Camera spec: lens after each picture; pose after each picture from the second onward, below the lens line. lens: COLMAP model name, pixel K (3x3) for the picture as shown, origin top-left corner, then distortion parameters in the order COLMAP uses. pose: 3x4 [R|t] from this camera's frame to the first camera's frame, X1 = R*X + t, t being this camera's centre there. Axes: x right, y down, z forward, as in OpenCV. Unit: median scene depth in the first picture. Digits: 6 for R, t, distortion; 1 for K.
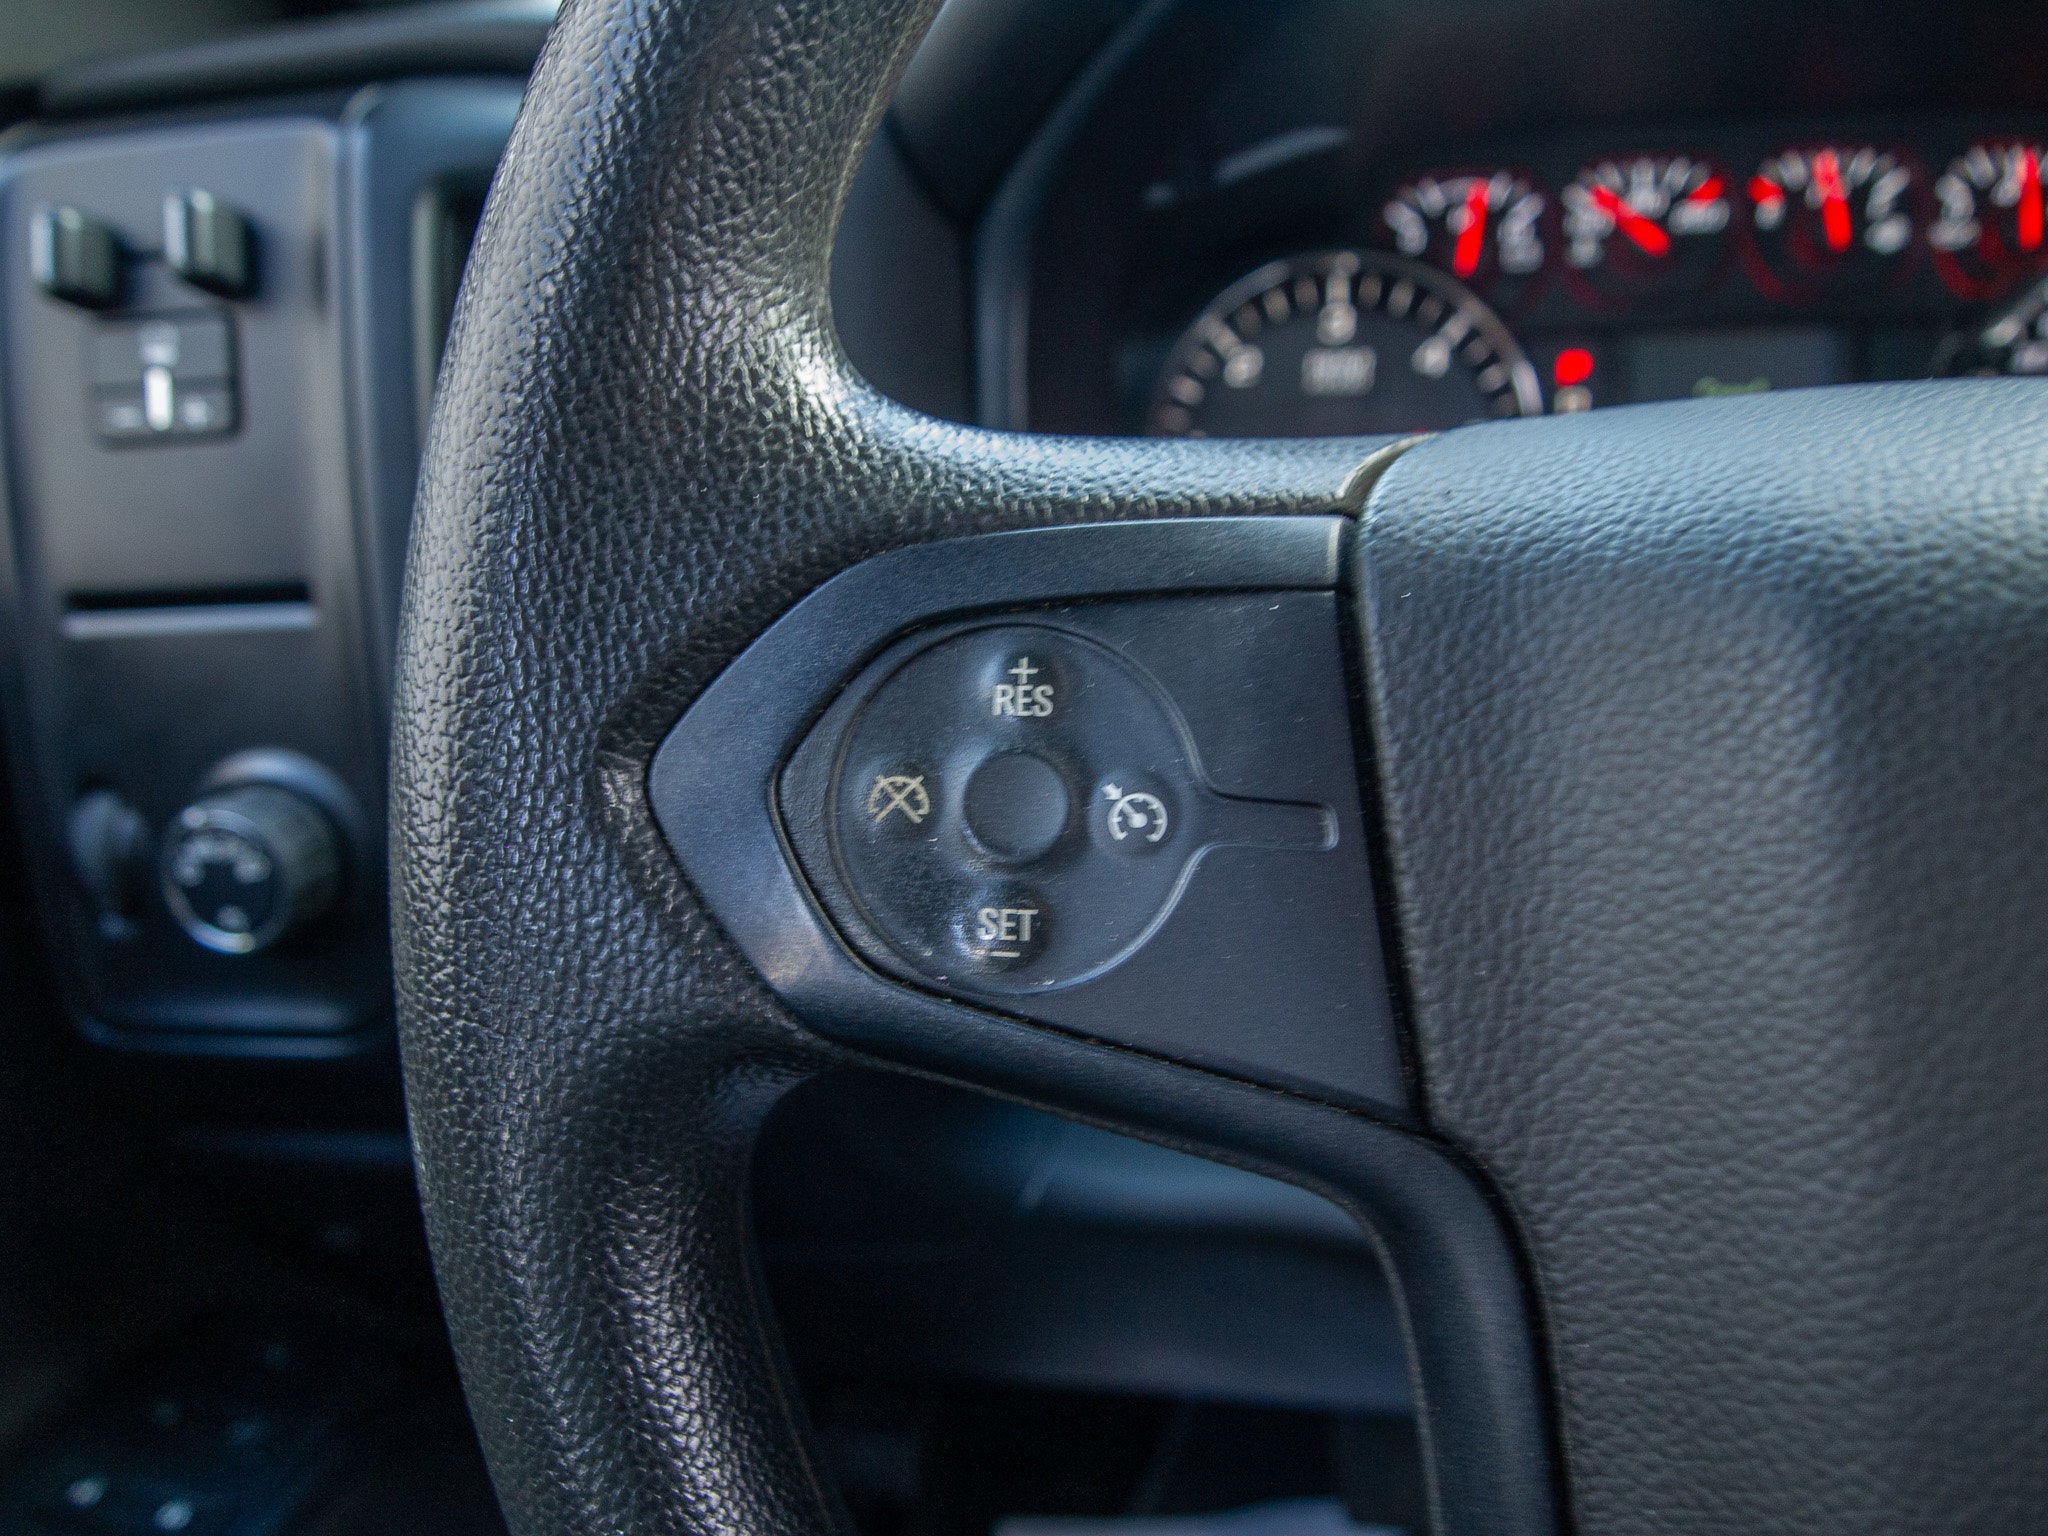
lens RADIAL K [[1581.5, 0, 1024.0], [0, 1581.5, 768.0], [0, 0, 1]] dist [-0.060021, -0.001918]
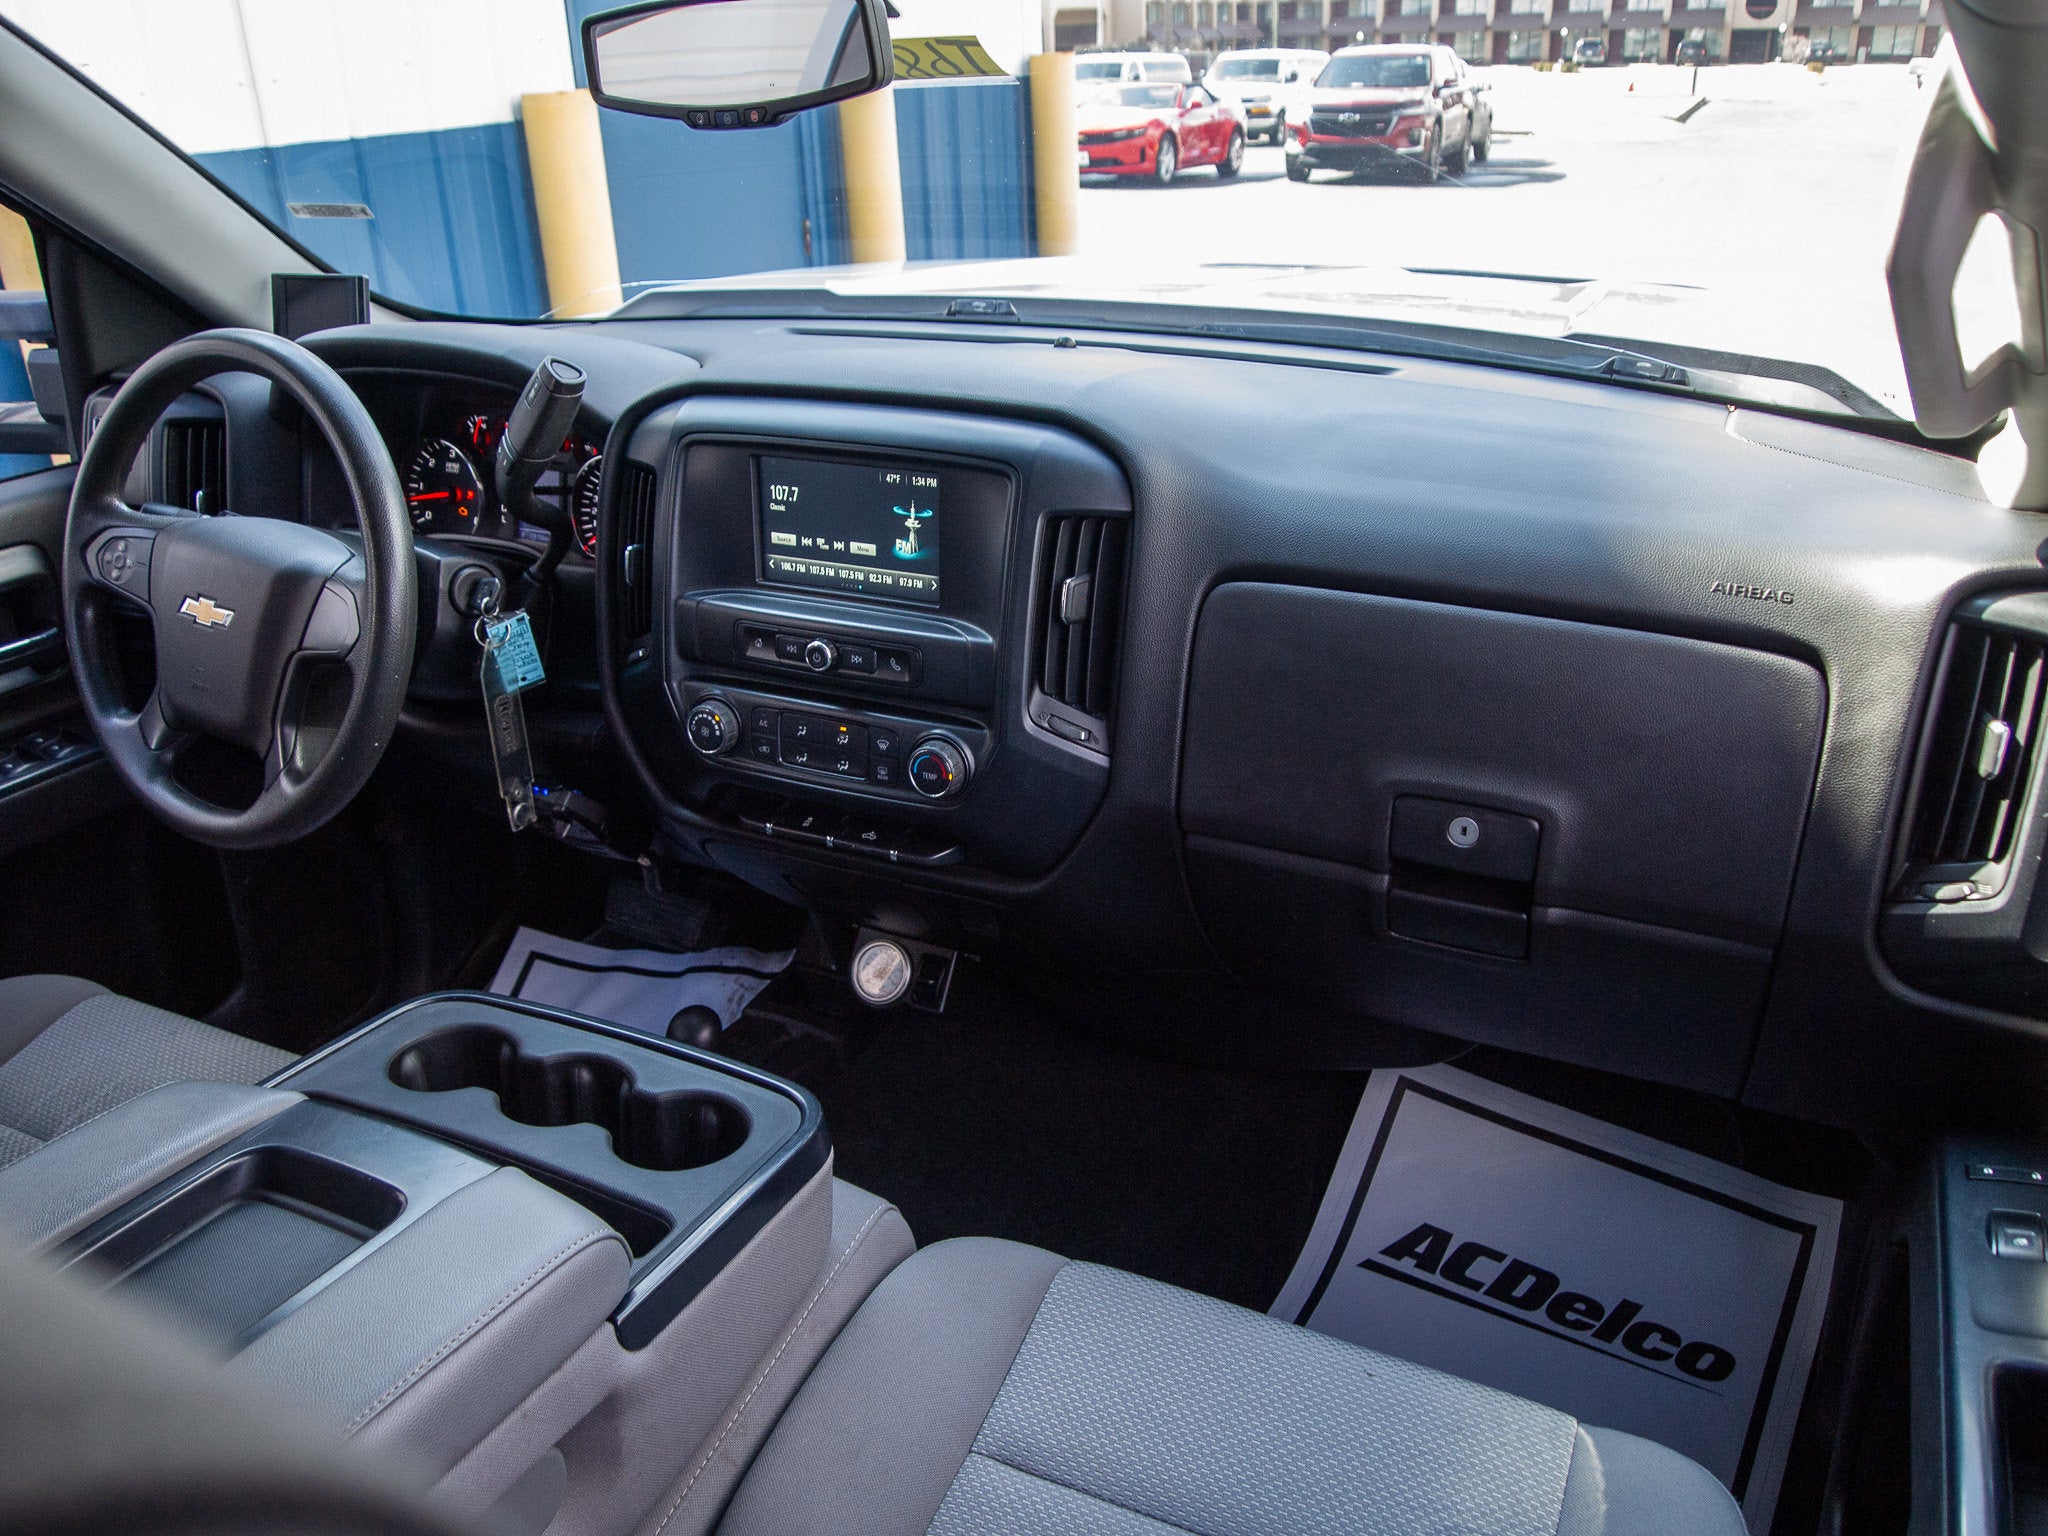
lens RADIAL K [[1640.8, 0, 1031.0], [0, 1640.8, 779.0], [0, 0, 1]] dist [-0.056115, -0.006673]
pose [[0.958361, 0.159295, -0.237001, 3.202921], [-0.139149, 0.985256, 0.099544, -0.165449], [0.249363, -0.062420, 0.966396, -2.864401]]
